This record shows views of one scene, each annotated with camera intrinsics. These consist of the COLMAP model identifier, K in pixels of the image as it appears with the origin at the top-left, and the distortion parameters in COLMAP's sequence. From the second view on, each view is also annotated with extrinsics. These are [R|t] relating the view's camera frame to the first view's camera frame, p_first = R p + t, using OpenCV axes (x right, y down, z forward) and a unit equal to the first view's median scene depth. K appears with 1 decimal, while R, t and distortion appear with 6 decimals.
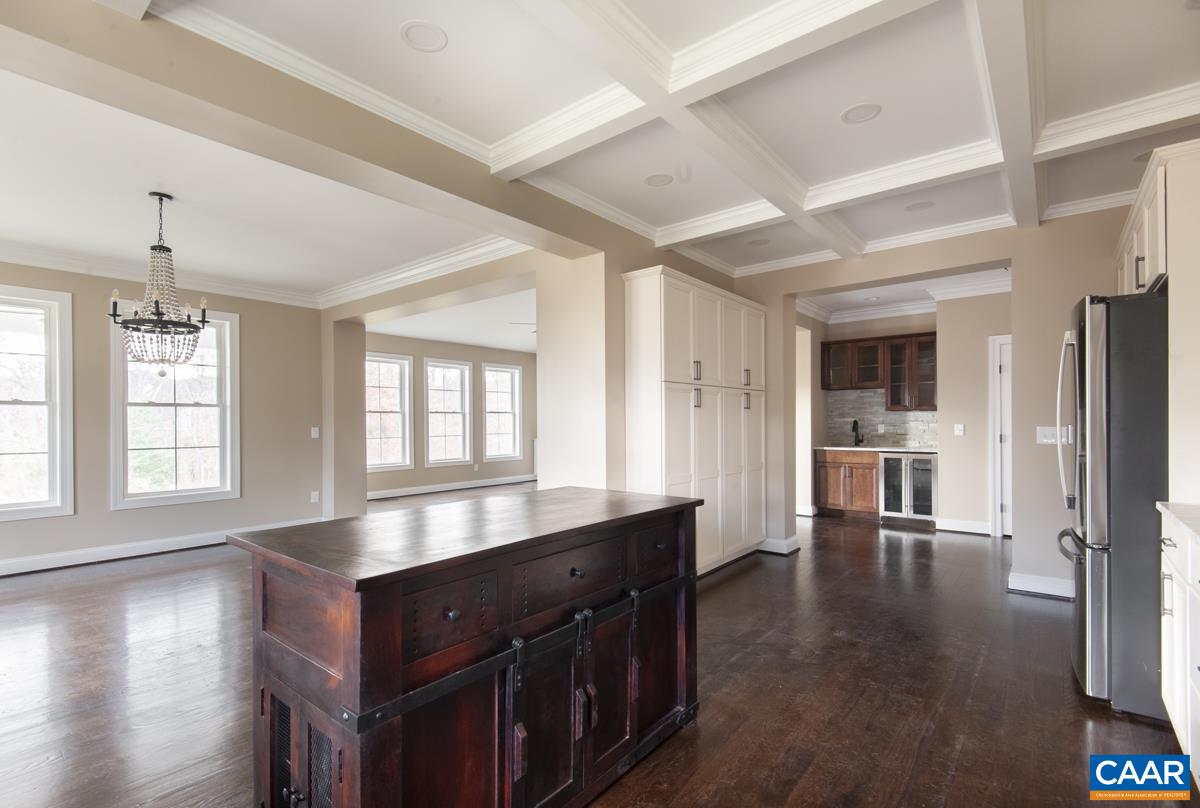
lens RADIAL K [[553.4, 0, 589.0], [0, 553.4, 425.0], [0, 0, 1]] dist [0.019356, -0.009338]
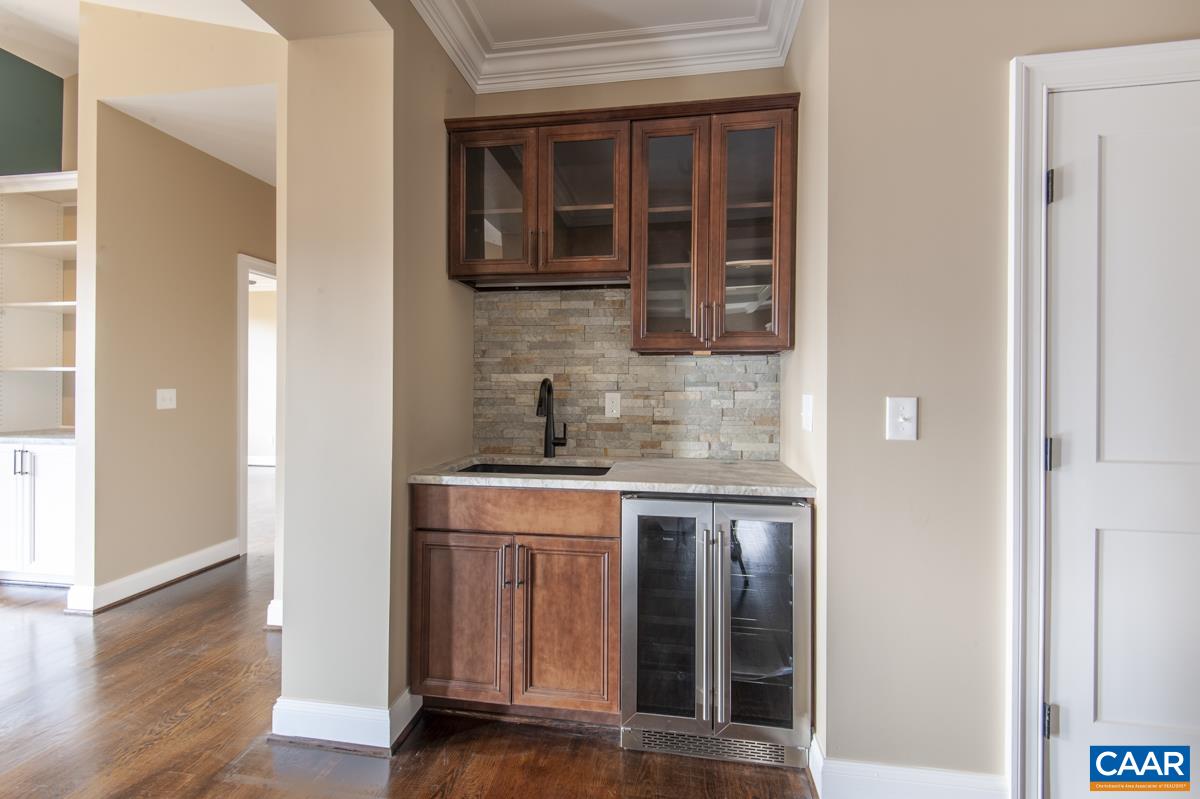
lens RADIAL K [[520.2, 0, 586.2], [0, 520.2, 386.1], [0, 0, 1]] dist [-0.001208, -0.000051]
pose [[0.866306, 0.011134, 0.499390, 0.371437], [-0.008948, 0.999937, -0.006772, -0.003176], [-0.499434, 0.001399, 0.866351, 0.773237]]
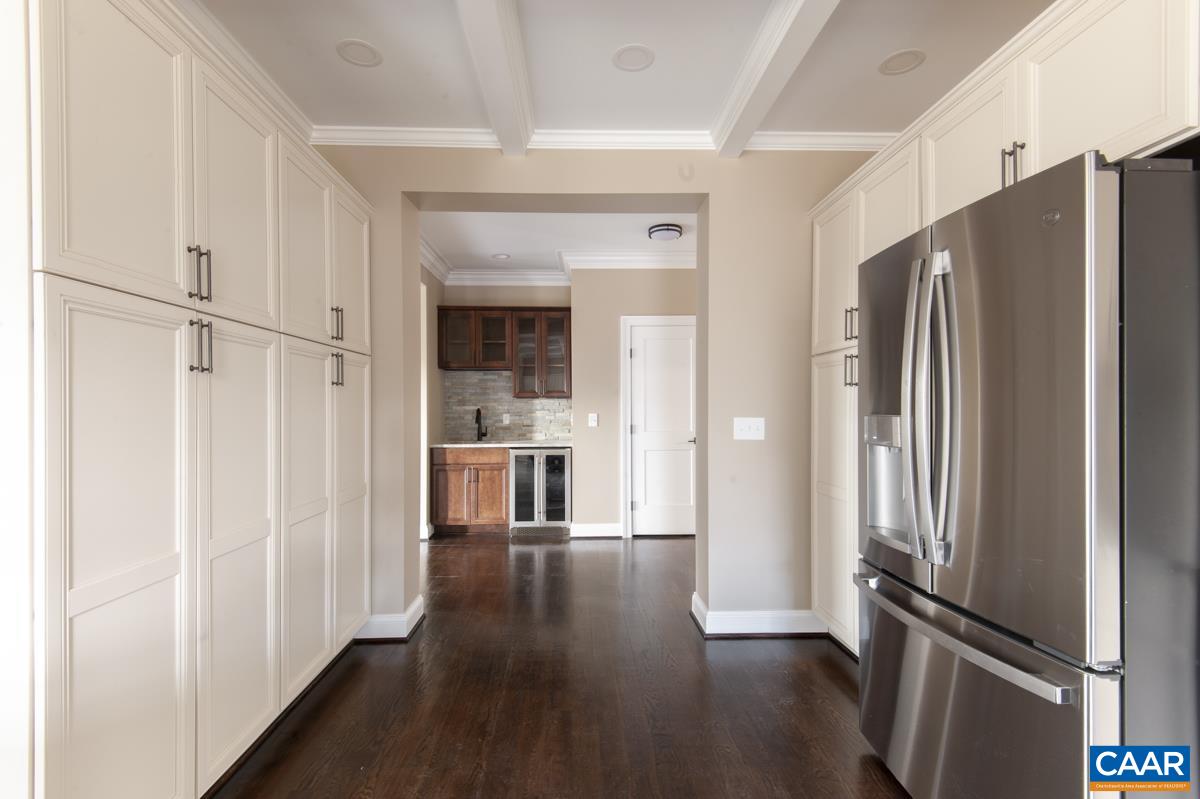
lens RADIAL K [[539.8, 0, 593.8], [0, 539.8, 411.3], [0, 0, 1]] dist [0.001918, -0.000054]
pose [[0.745285, 0.001539, 0.666744, 0.091259], [0.001479, 0.999991, -0.003961, -0.001888], [-0.666744, 0.003938, 0.745276, 0.331959]]
